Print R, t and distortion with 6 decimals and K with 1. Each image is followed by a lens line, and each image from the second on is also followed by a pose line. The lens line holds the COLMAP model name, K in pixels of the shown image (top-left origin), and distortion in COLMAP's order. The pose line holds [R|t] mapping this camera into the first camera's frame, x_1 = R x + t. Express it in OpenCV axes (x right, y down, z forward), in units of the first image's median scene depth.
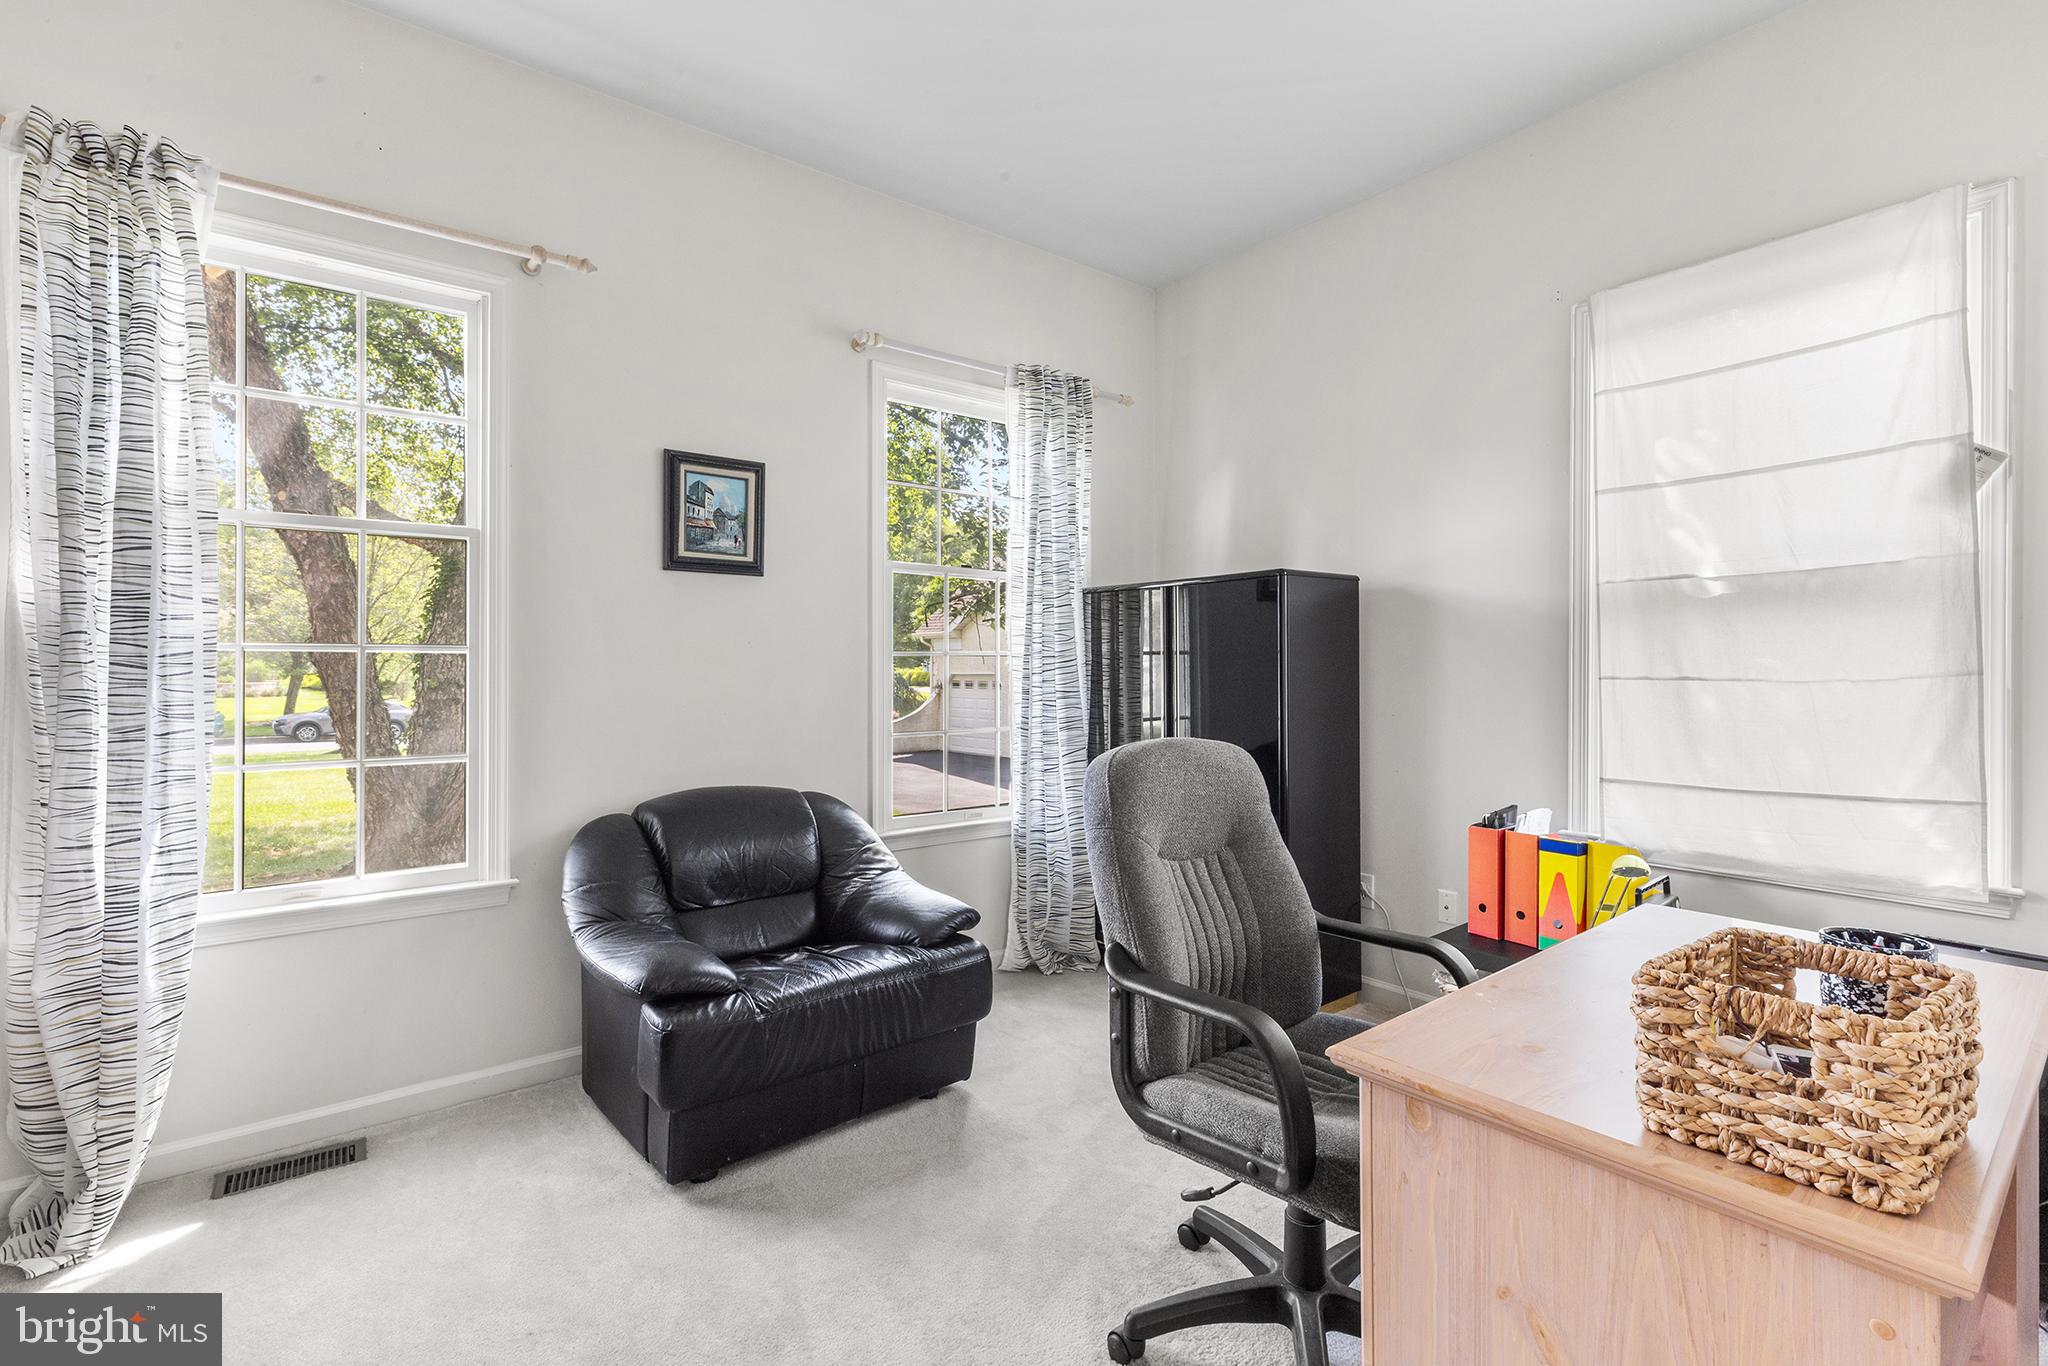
lens RADIAL K [[928.8, 0, 1028.4], [0, 928.8, 687.9], [0, 0, 1]] dist [0.004543, -0.000738]
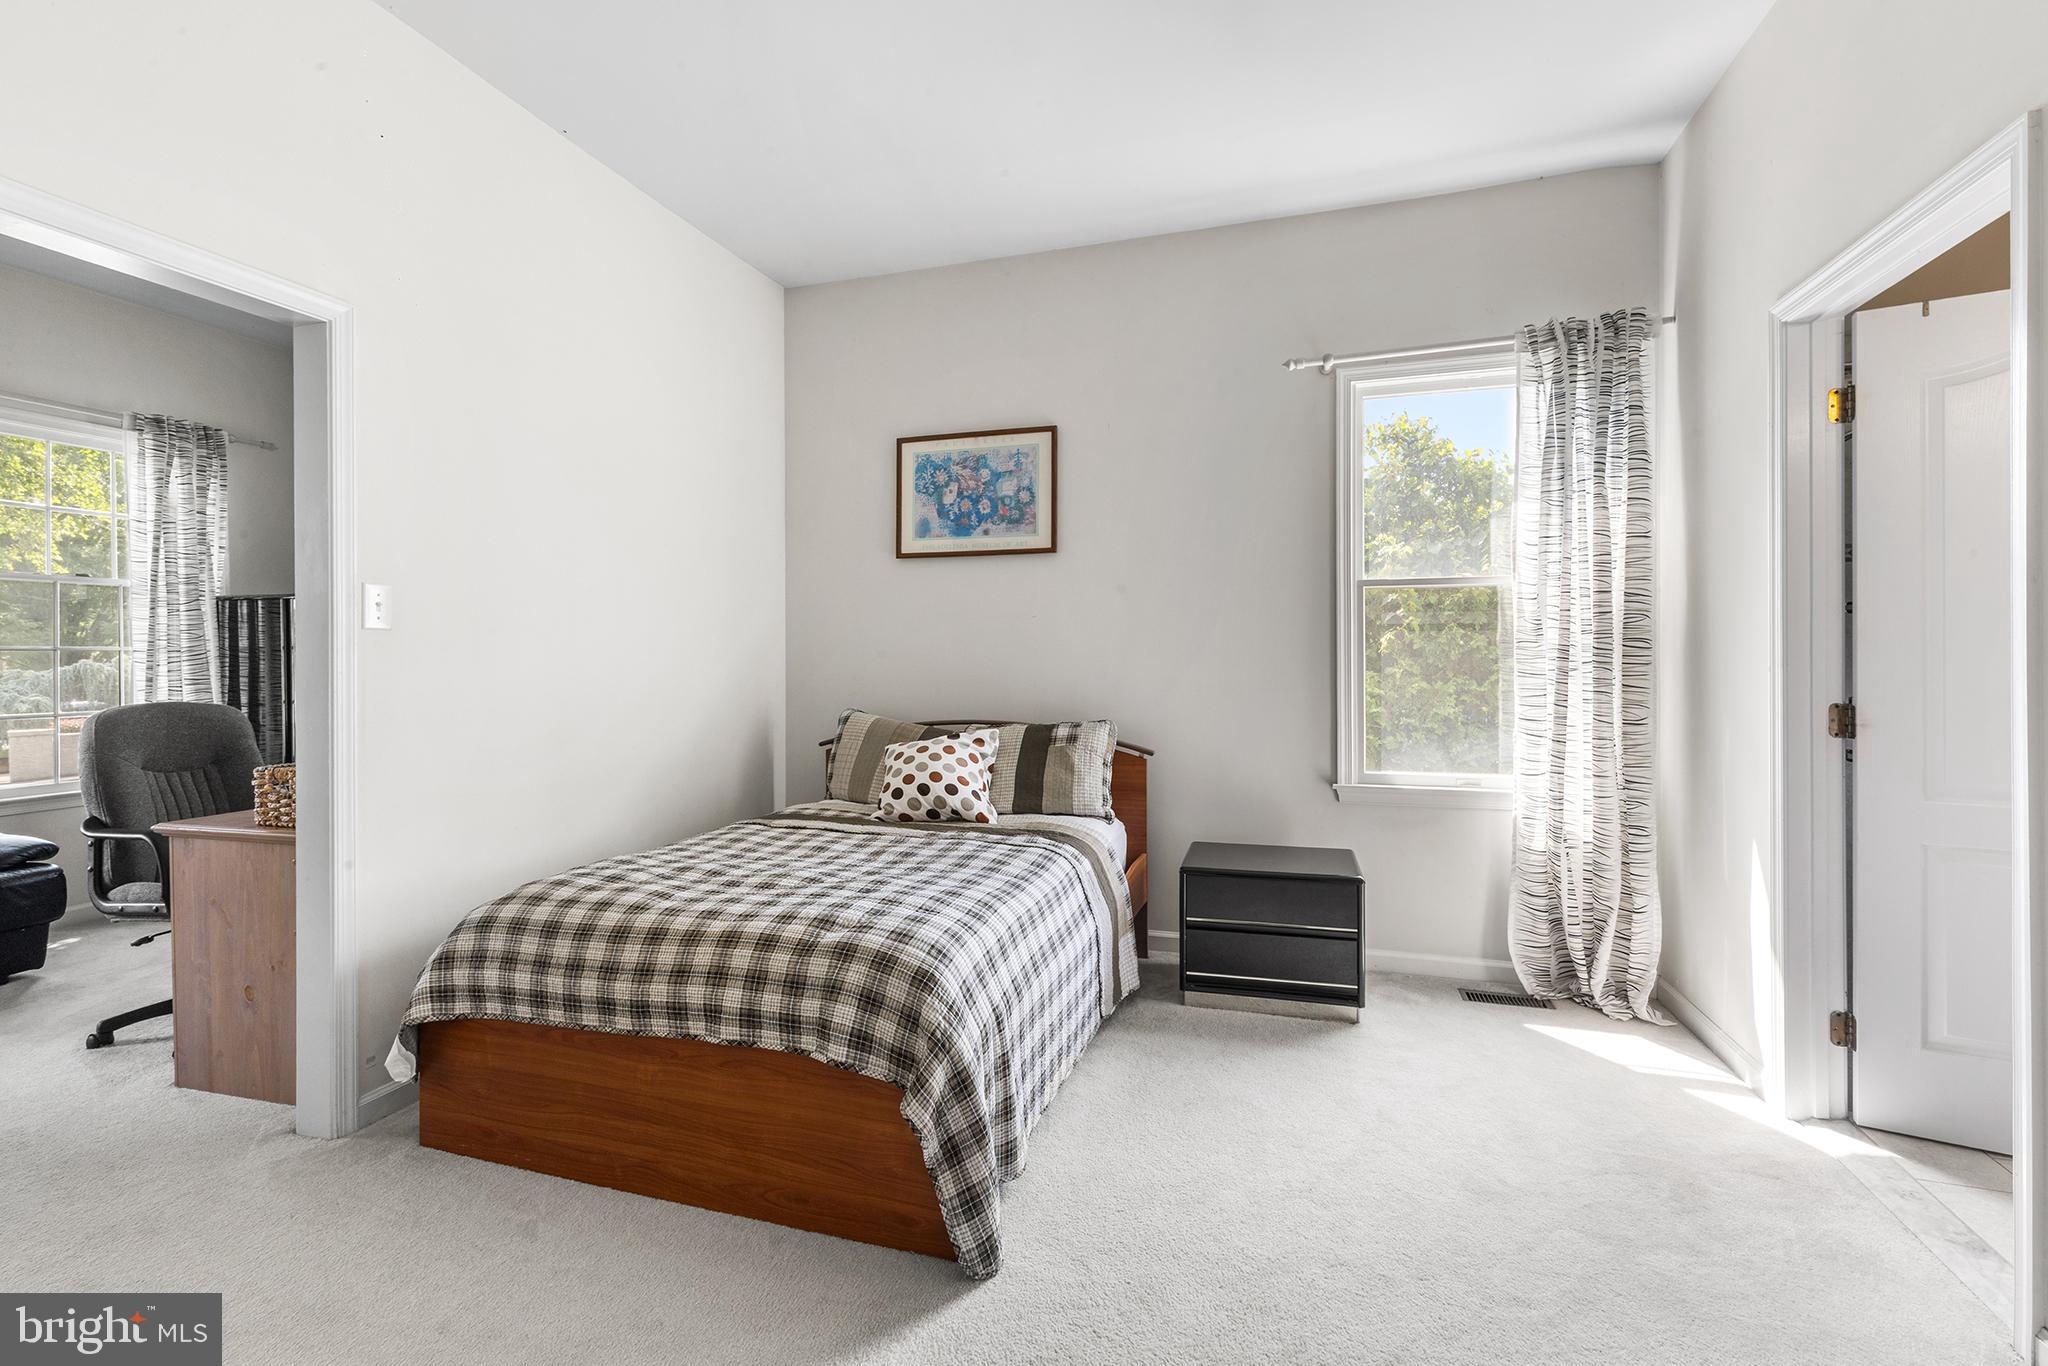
lens RADIAL K [[928.8, 0, 1024.2], [0, 928.8, 664.6], [0, 0, 1]] dist [0.004543, -0.000738]
pose [[0.821844, -0.010625, 0.569613, 0.243966], [0.016981, 0.999839, -0.005849, 0.010617], [-0.569459, 0.014479, 0.821892, -0.663610]]
